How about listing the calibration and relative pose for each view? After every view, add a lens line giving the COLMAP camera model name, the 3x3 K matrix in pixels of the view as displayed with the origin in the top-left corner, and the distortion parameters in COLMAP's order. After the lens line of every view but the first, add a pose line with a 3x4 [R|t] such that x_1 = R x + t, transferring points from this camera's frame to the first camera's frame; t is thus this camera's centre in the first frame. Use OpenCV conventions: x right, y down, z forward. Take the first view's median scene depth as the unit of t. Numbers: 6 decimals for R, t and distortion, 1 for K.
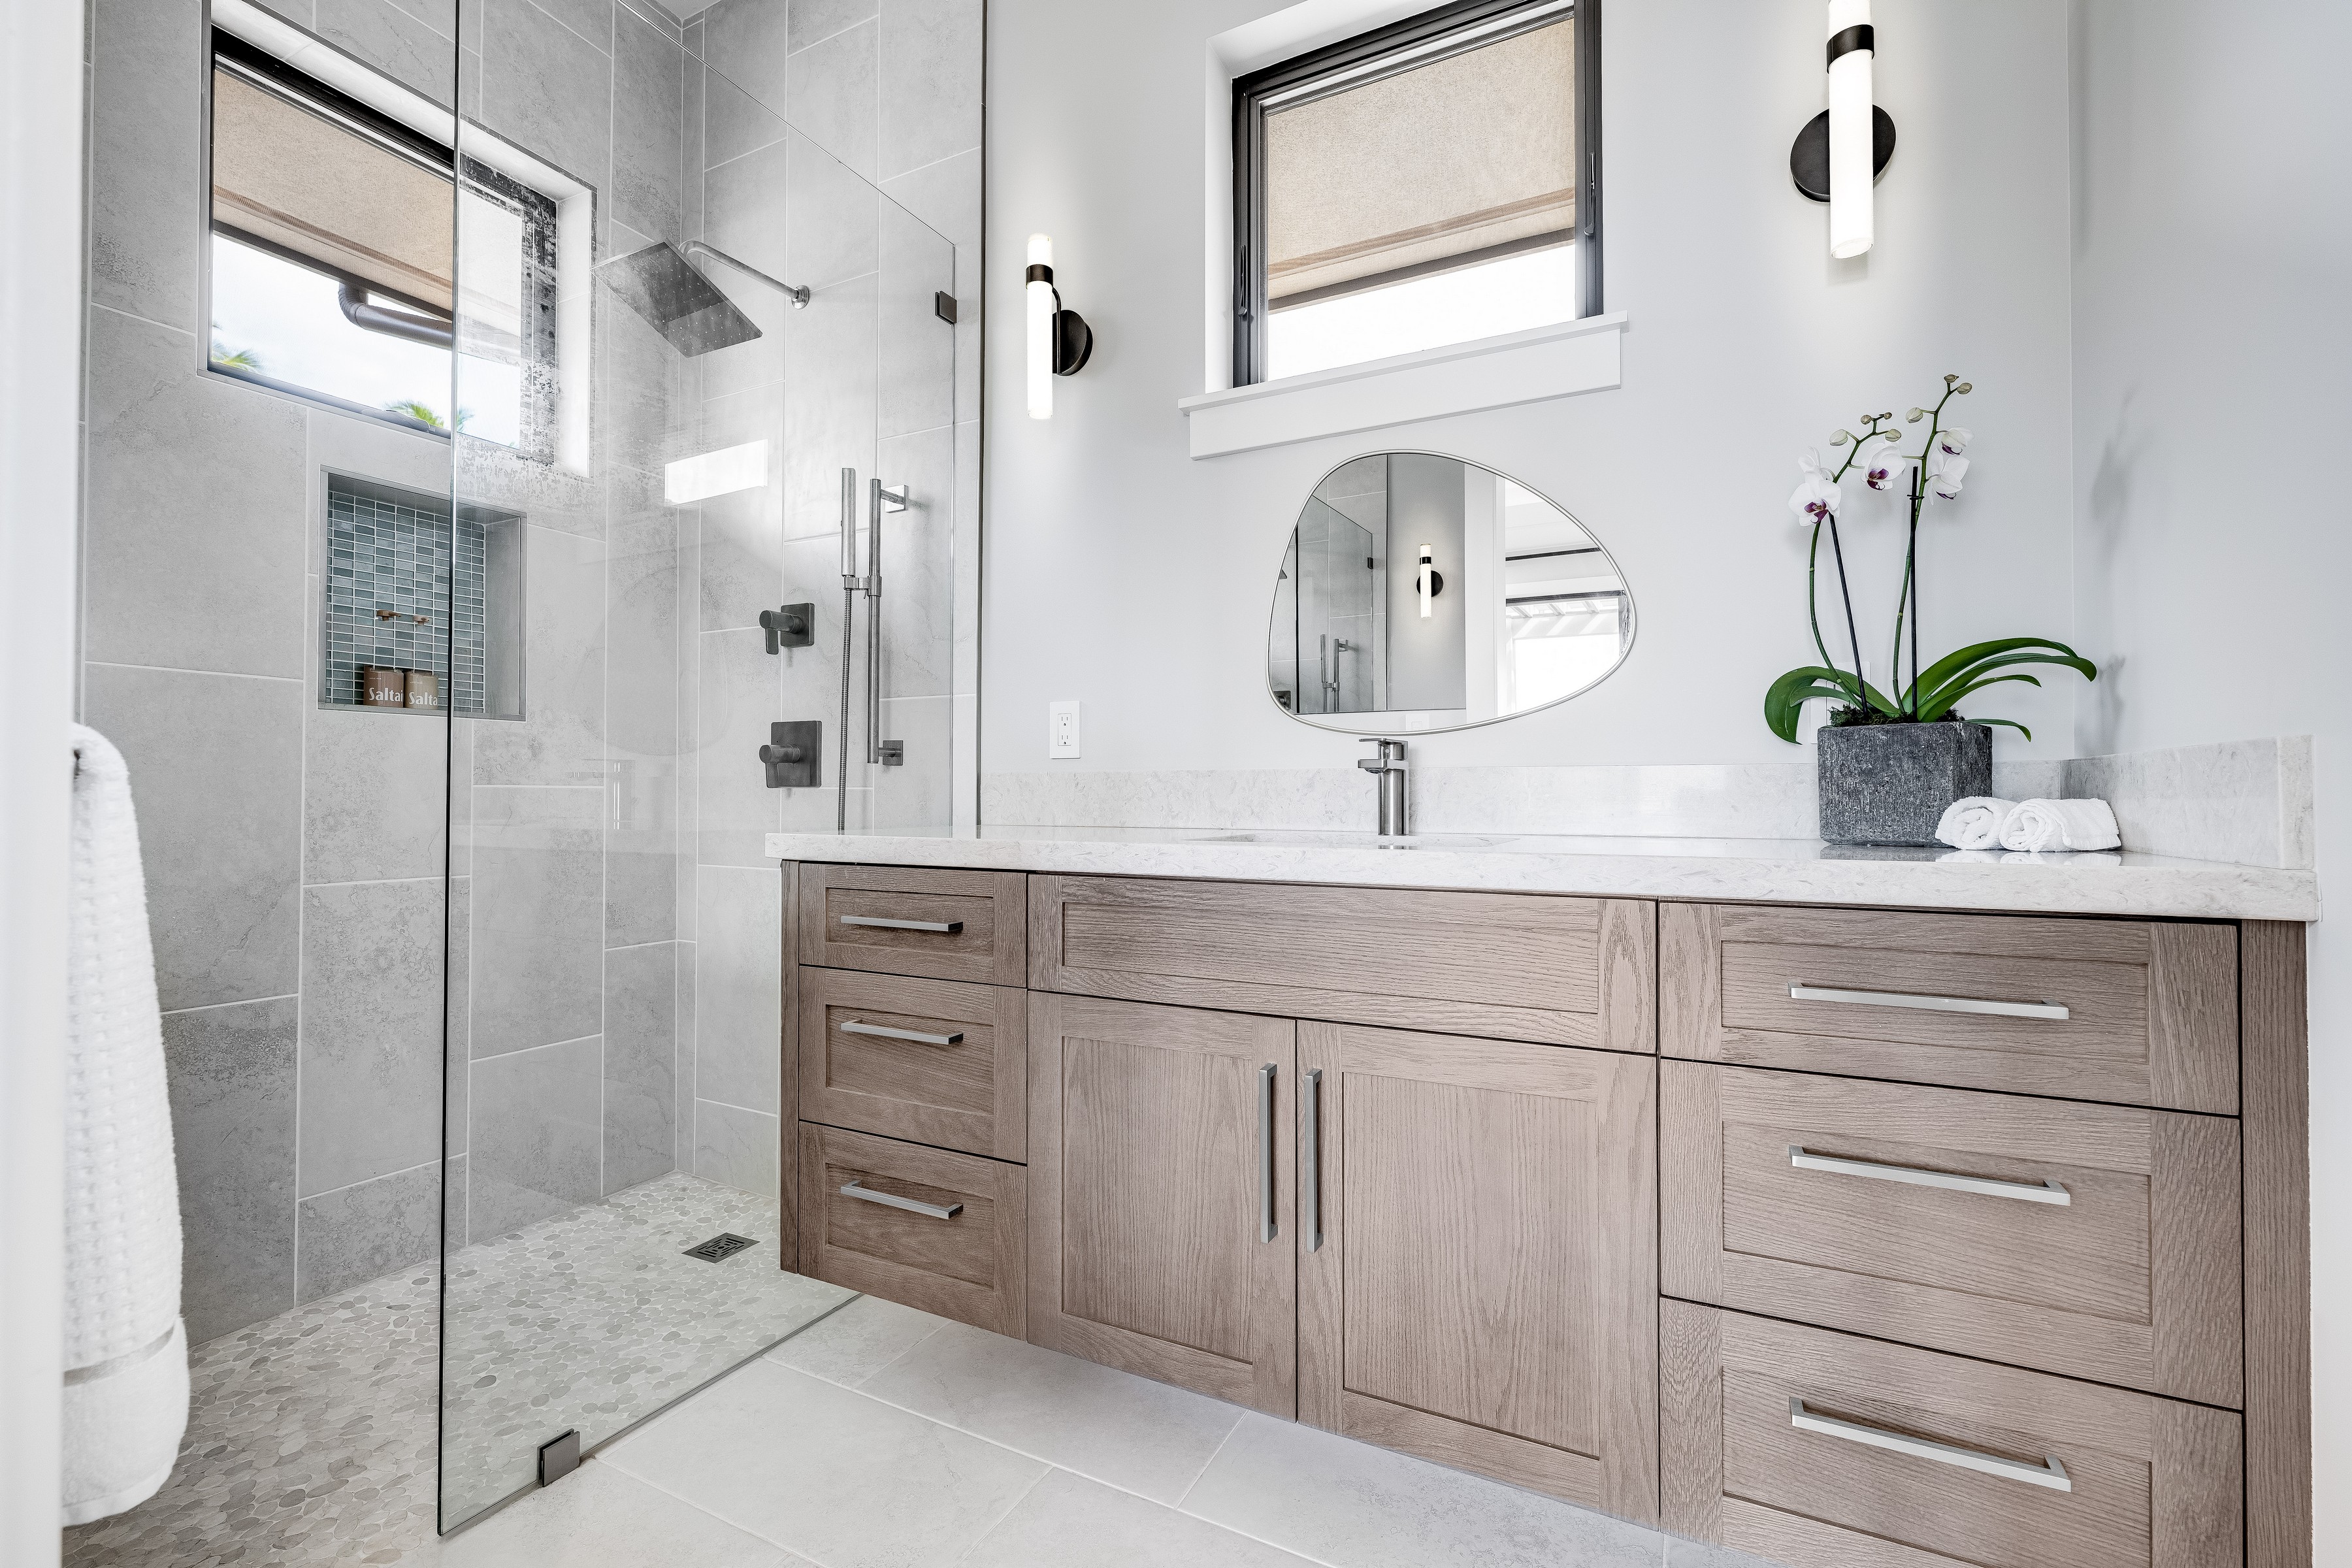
lens RADIAL K [[1036.8, 0, 1176.0], [0, 1036.8, 784.0], [0, 0, 1]] dist [-0.000076, -0.000010]
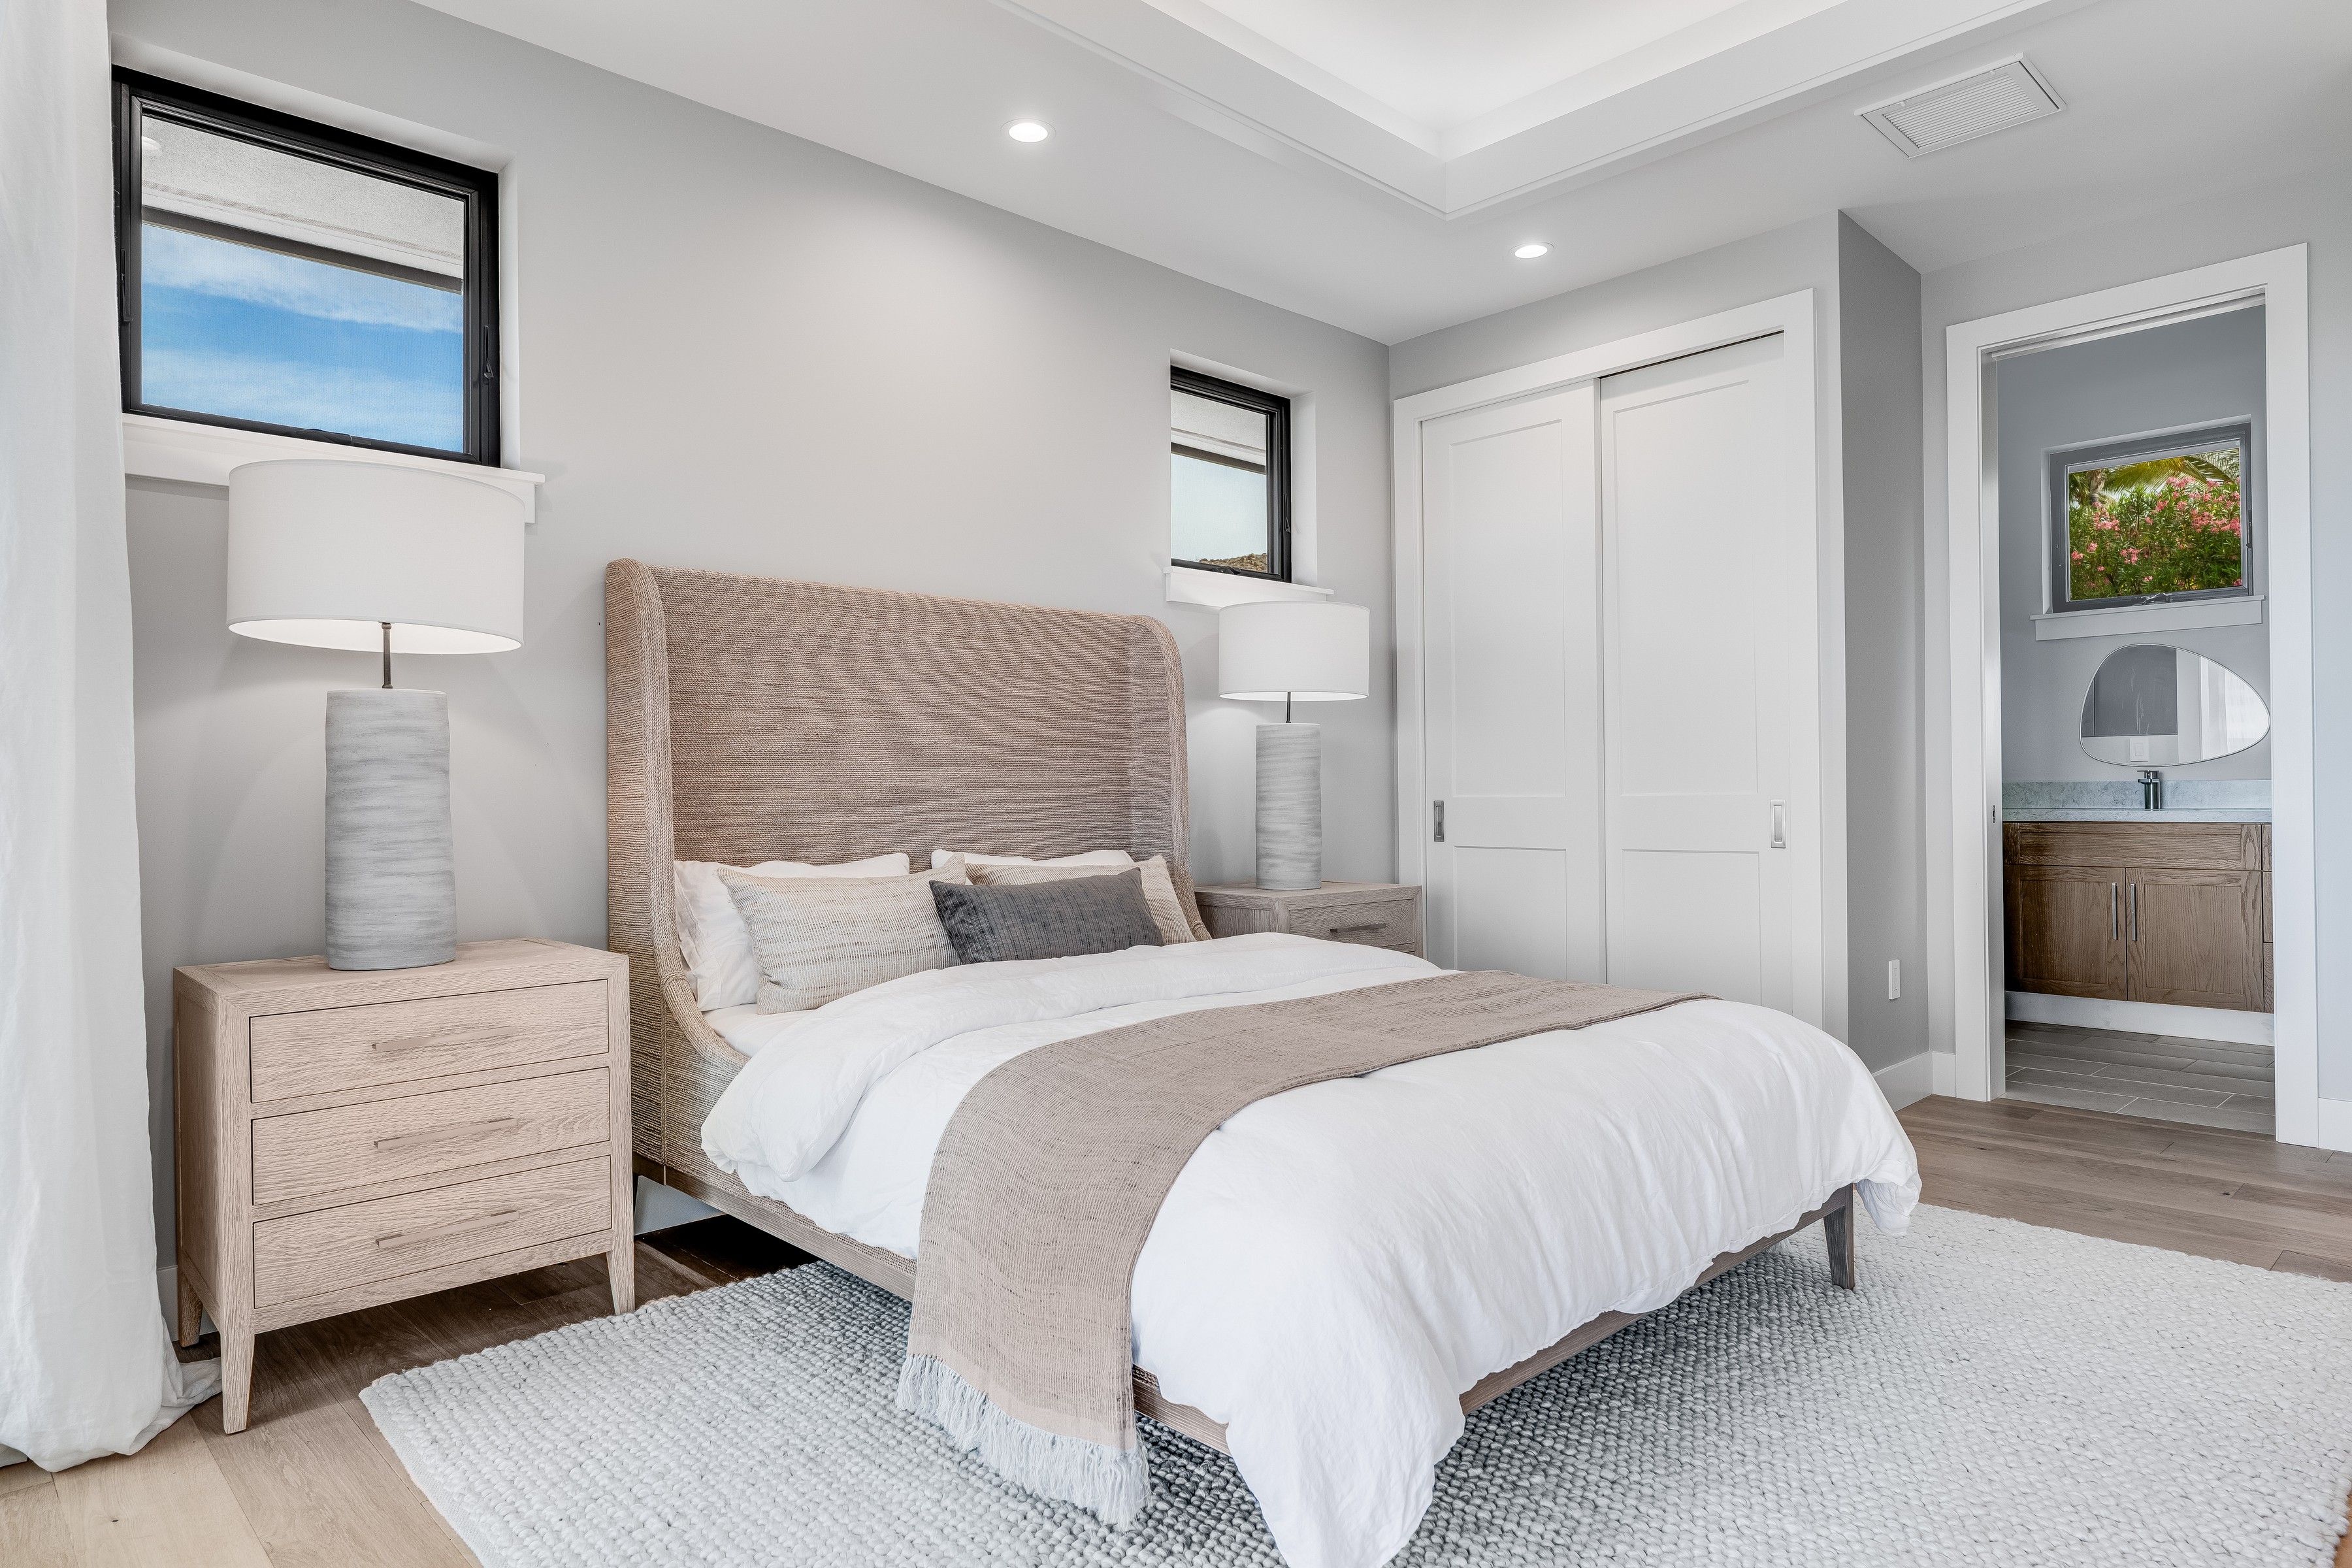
lens RADIAL K [[1377.2, 0, 1176.0], [0, 1377.2, 784.0], [0, 0, 1]] dist [0.001361, 0.000226]
pose [[0.946922, -0.013724, -0.321170, -1.128924], [0.016433, 0.999849, 0.005727, -0.081331], [0.321043, -0.010701, 0.947004, -3.442363]]
